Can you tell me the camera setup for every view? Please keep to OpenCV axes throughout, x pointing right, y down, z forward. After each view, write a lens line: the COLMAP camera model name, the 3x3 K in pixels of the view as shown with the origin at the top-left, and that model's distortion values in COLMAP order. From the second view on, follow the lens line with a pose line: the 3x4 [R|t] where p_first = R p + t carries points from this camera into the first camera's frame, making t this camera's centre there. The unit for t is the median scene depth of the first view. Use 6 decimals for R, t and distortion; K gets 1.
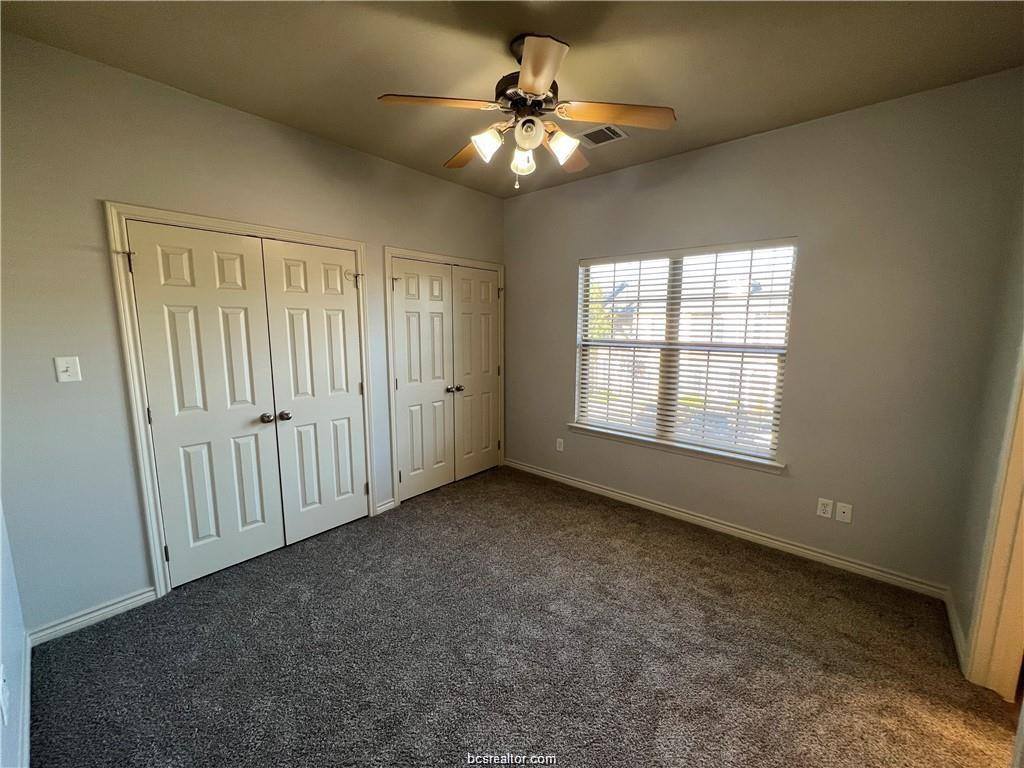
lens RADIAL K [[408.4, 0, 506.9], [0, 408.4, 377.4], [0, 0, 1]] dist [0.002487, 0.000278]
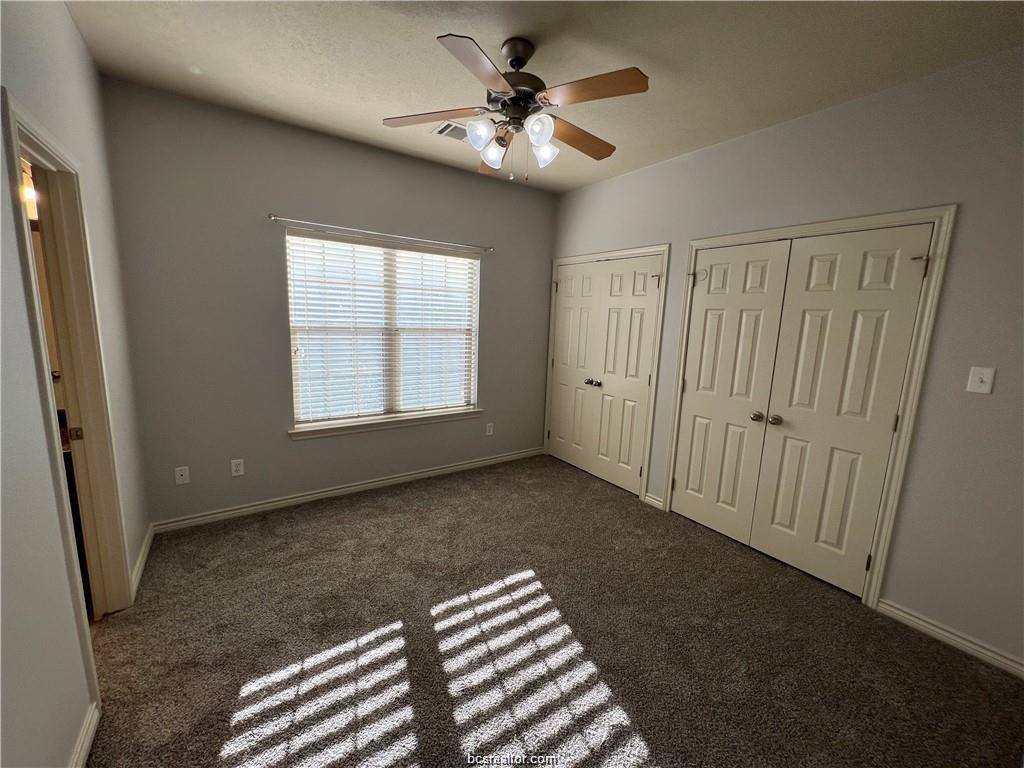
lens RADIAL K [[408.4, 0, 510.0], [0, 408.4, 378.5], [0, 0, 1]] dist [0.002487, 0.000278]
pose [[0.235533, -0.157289, 0.959054, -0.569104], [0.103538, 0.985262, 0.136159, -0.060096], [-0.966335, 0.067229, 0.248347, 0.399239]]
